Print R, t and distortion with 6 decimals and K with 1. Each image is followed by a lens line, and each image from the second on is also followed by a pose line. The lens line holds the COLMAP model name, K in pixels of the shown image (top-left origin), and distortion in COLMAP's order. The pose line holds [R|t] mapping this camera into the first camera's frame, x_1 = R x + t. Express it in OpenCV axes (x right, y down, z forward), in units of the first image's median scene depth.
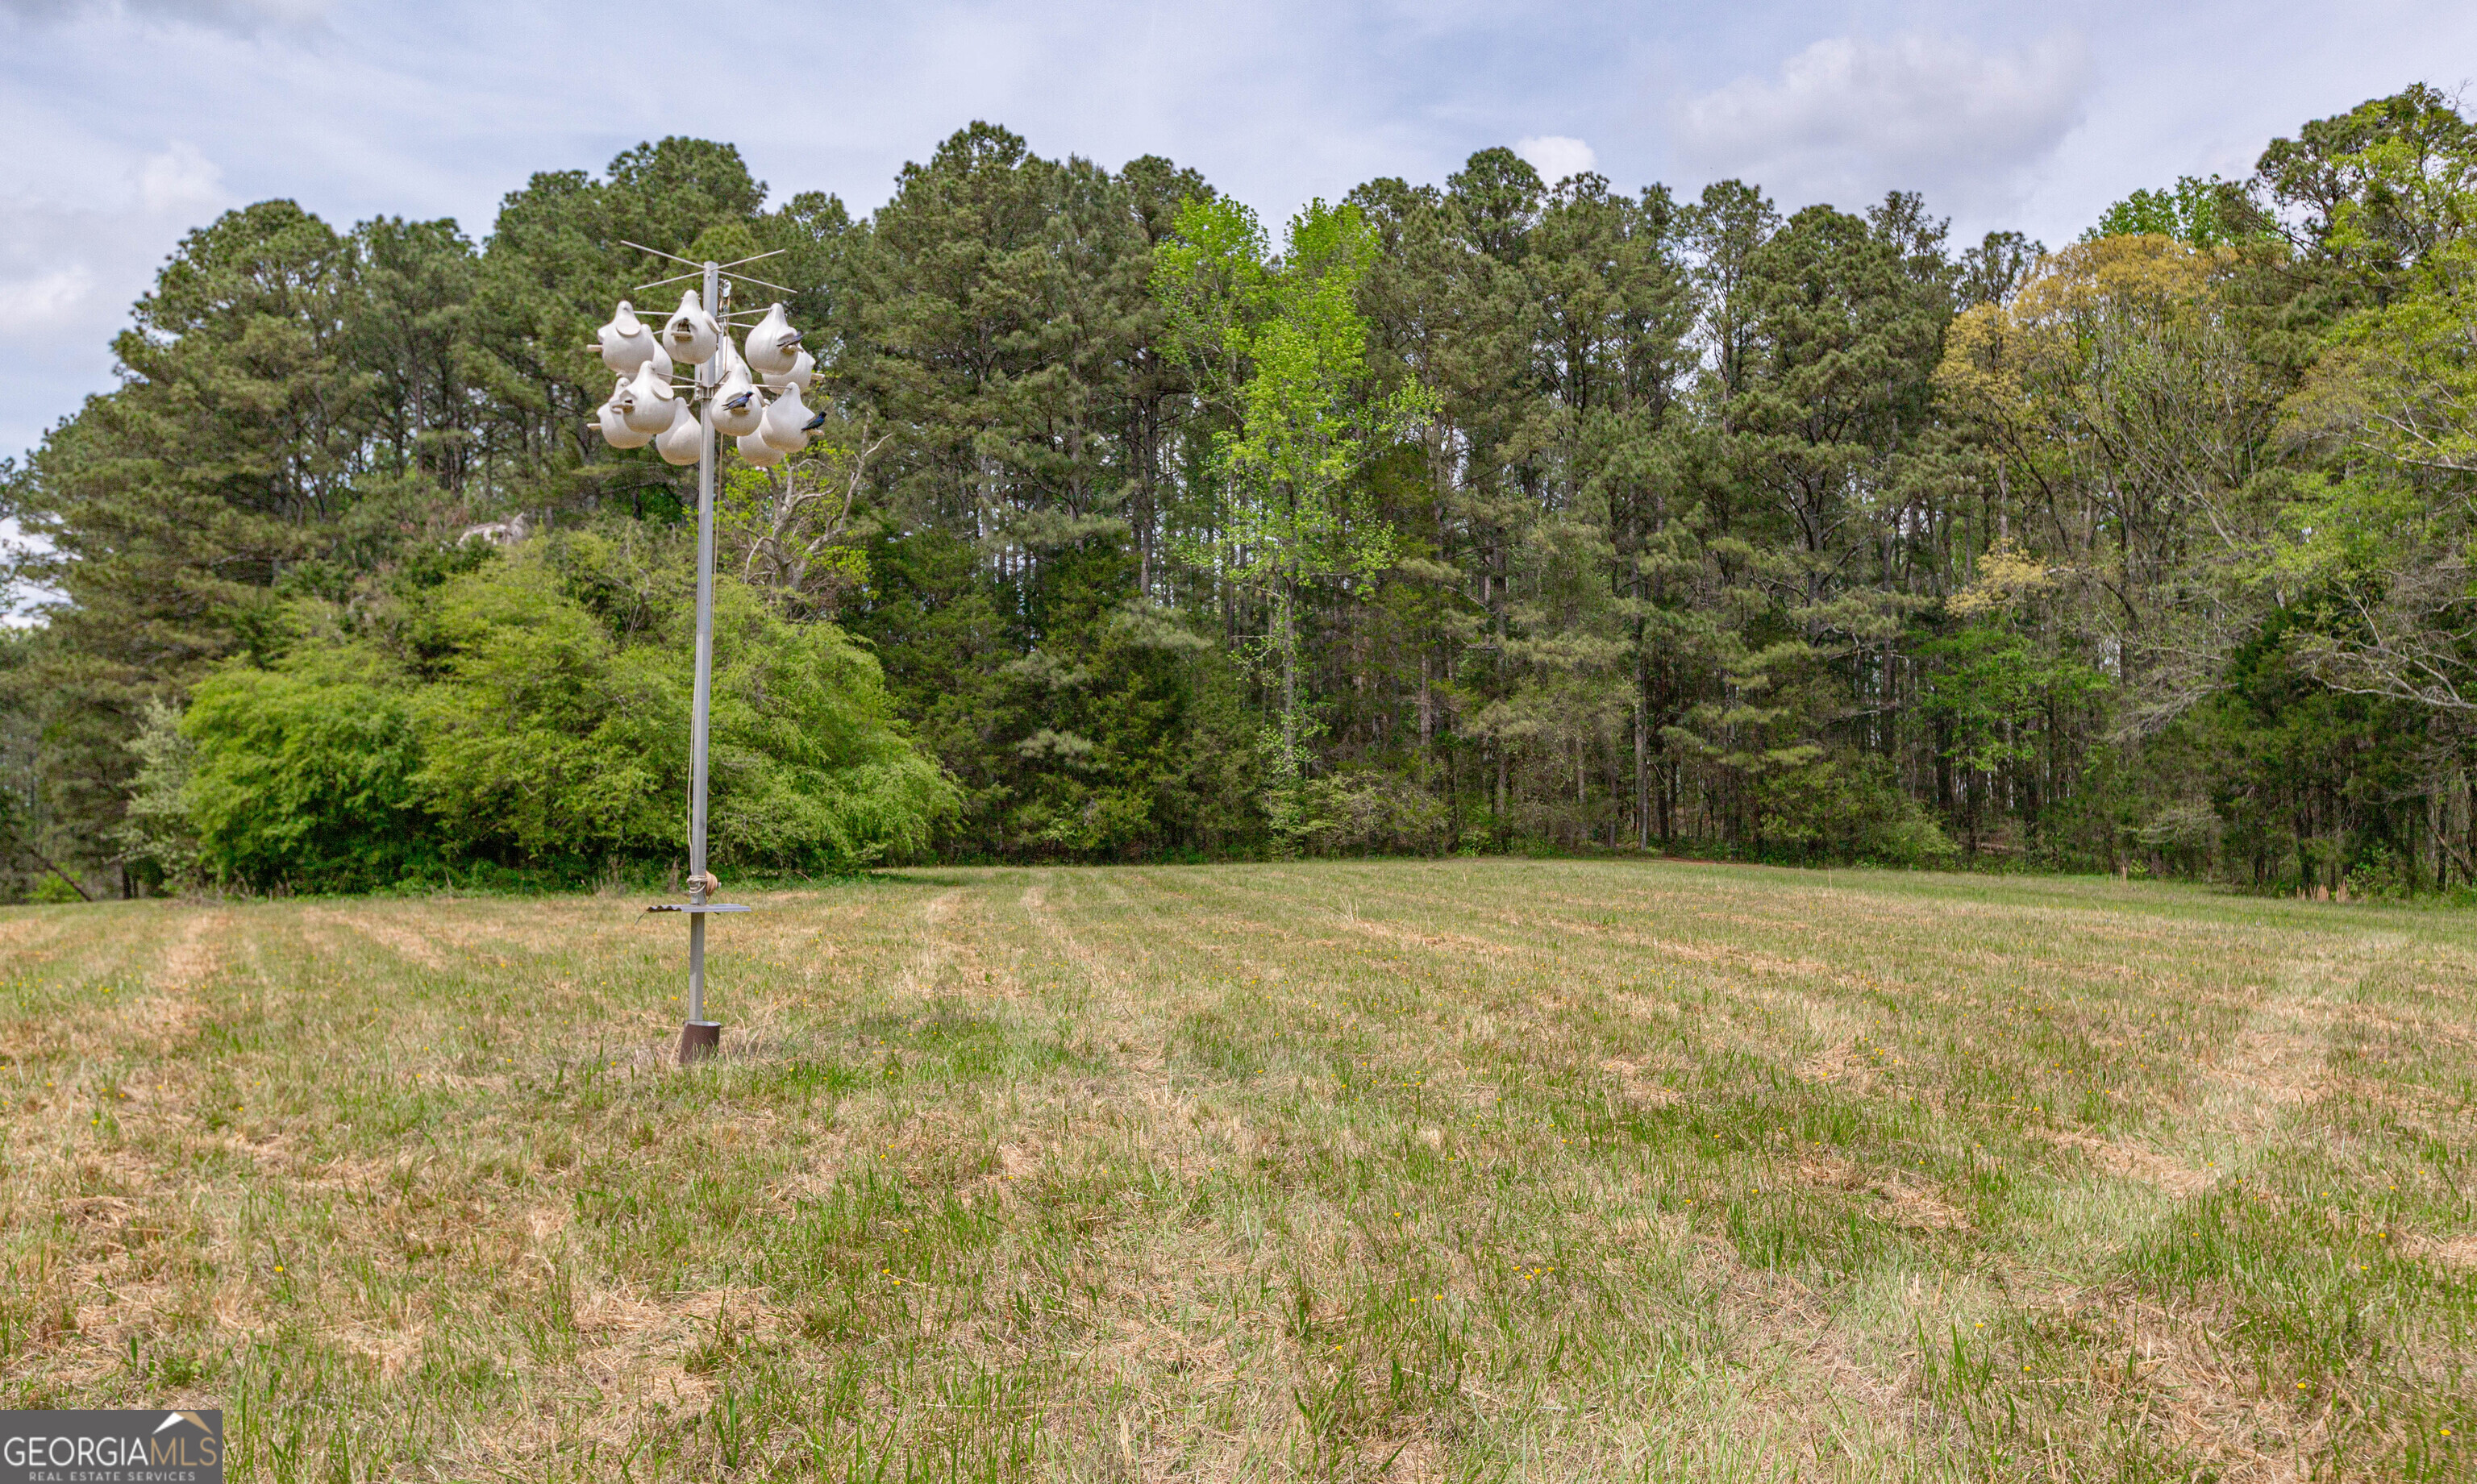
lens RADIAL K [[2124.1, 0, 1224.7], [0, 2124.1, 817.9], [0, 0, 1]] dist [0.005112, -0.000498]
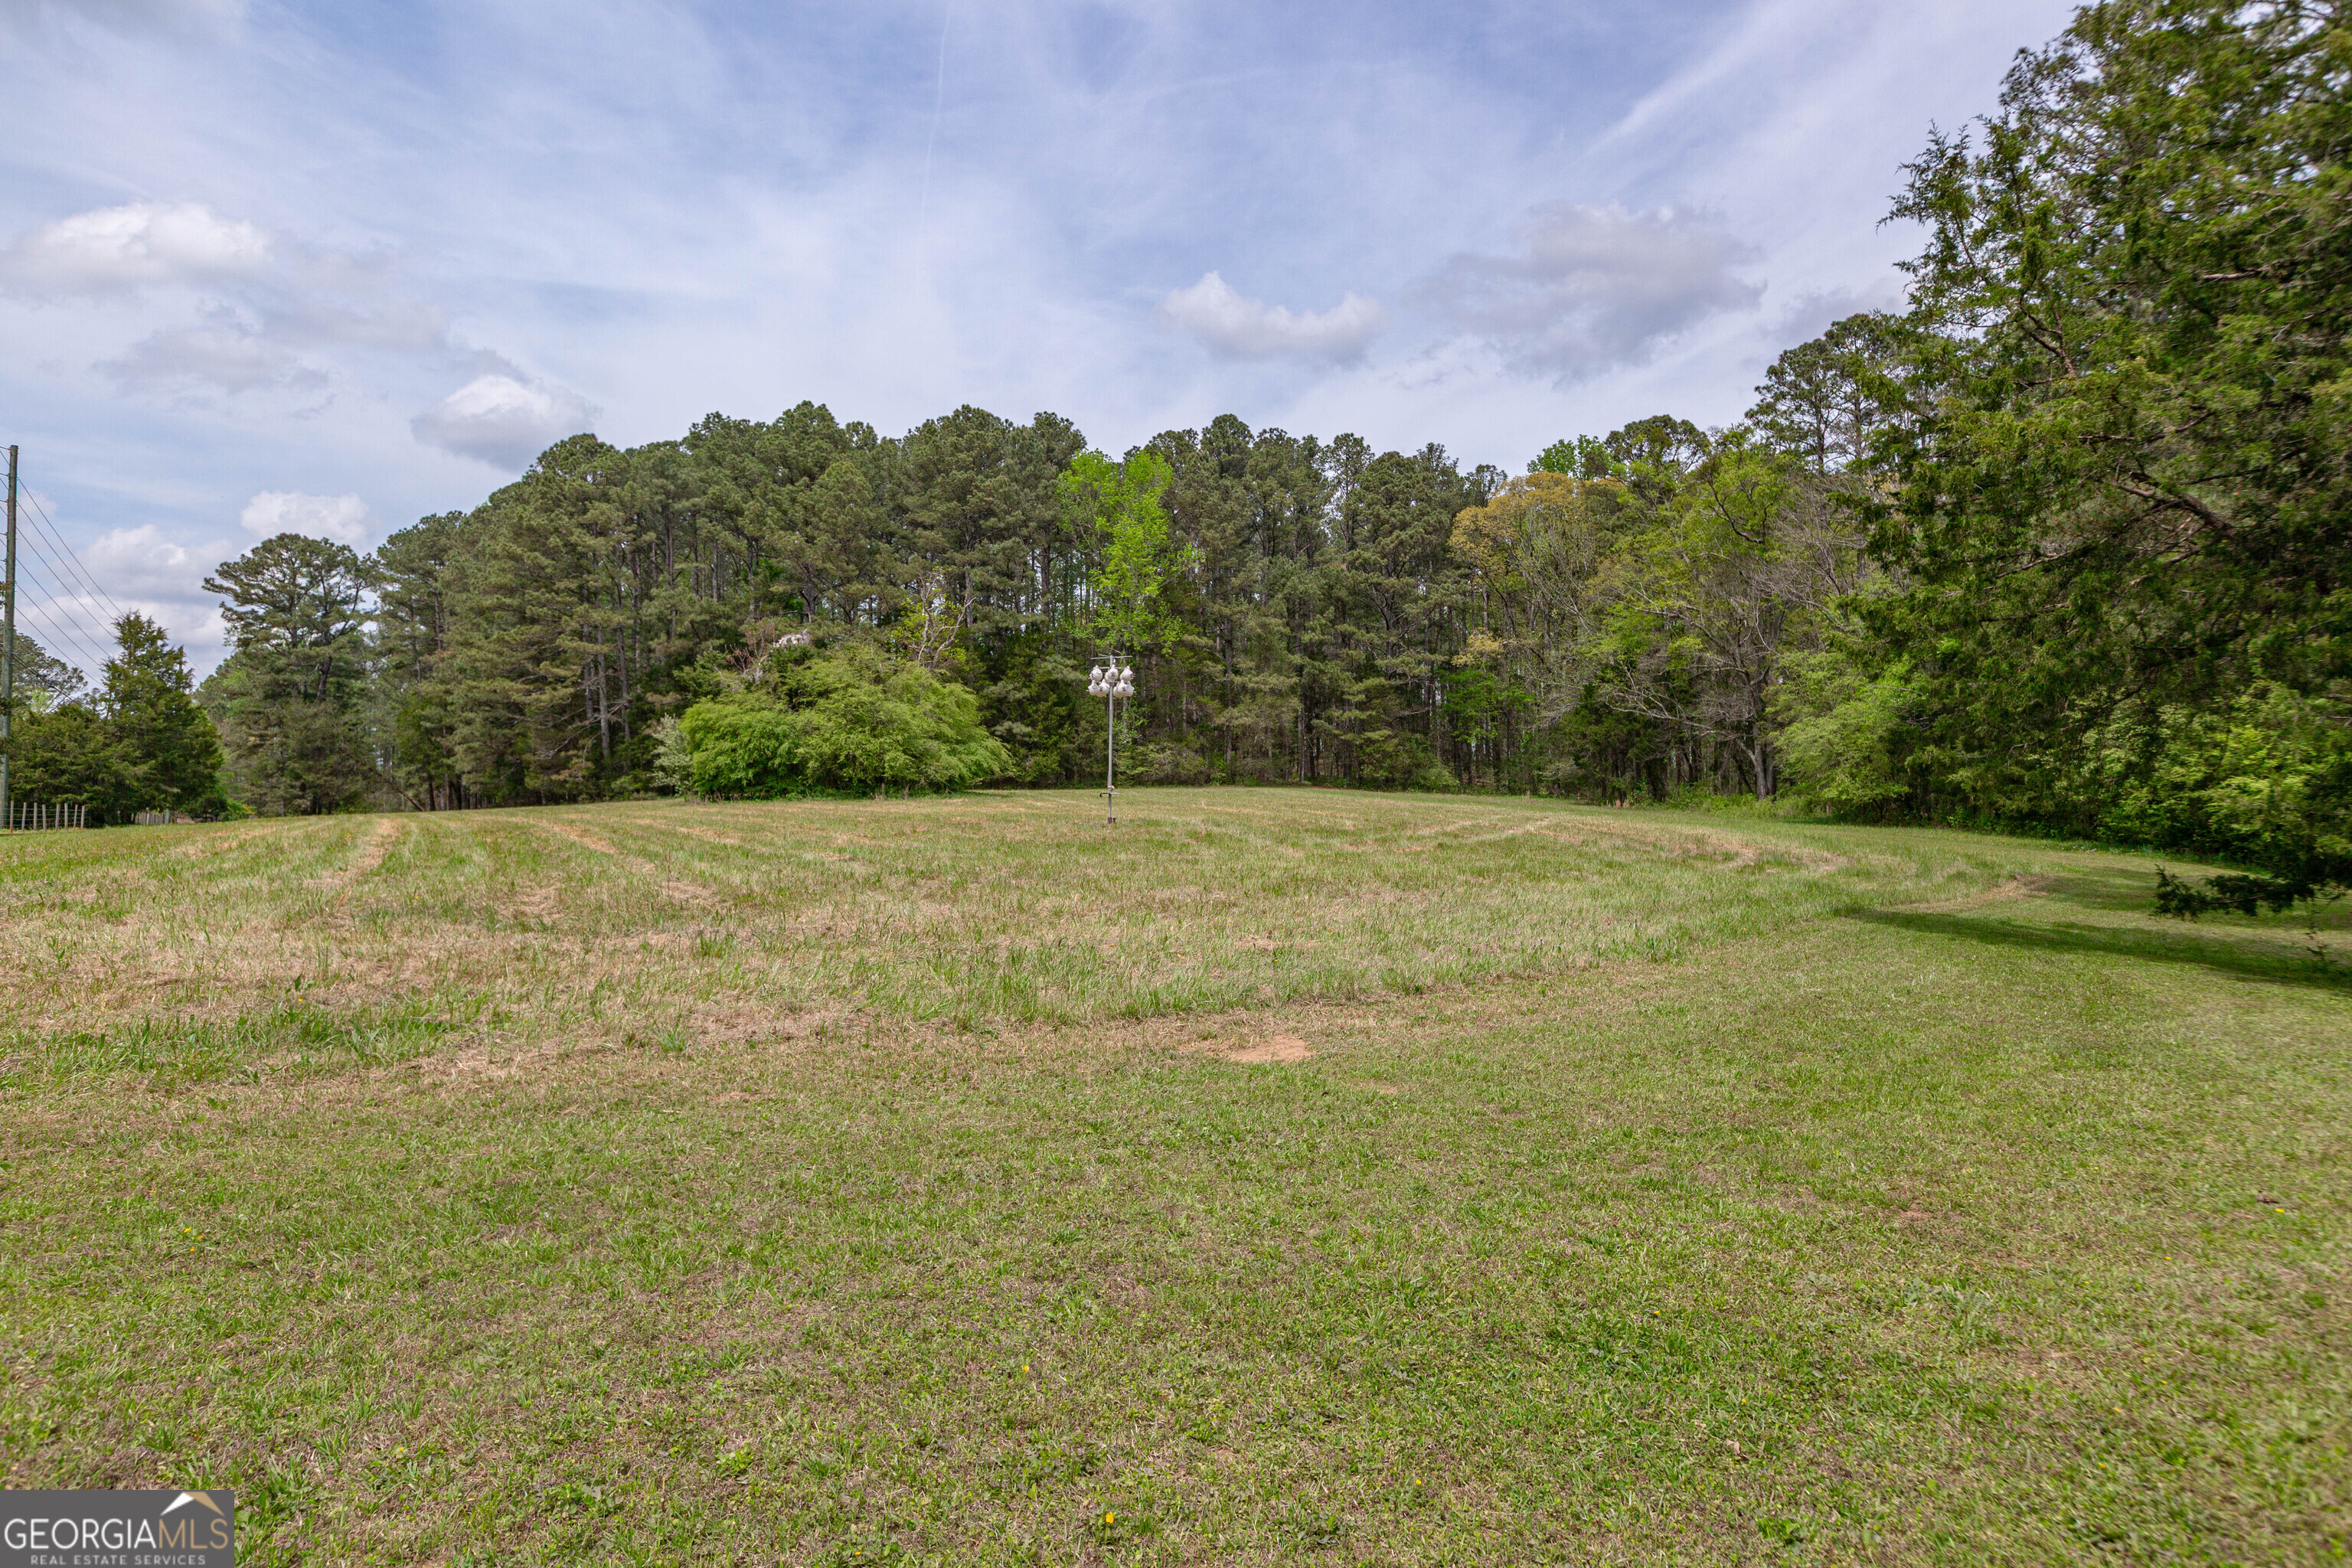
lens RADIAL K [[1436.4, 0, 1175.6], [0, 1436.4, 785.8], [0, 0, 1]] dist [-0.007920, -0.001487]
pose [[0.993915, 0.001642, 0.110136, -0.068379], [-0.003544, 0.999848, 0.017076, -0.004349], [-0.110091, -0.017363, 0.993770, -0.317857]]
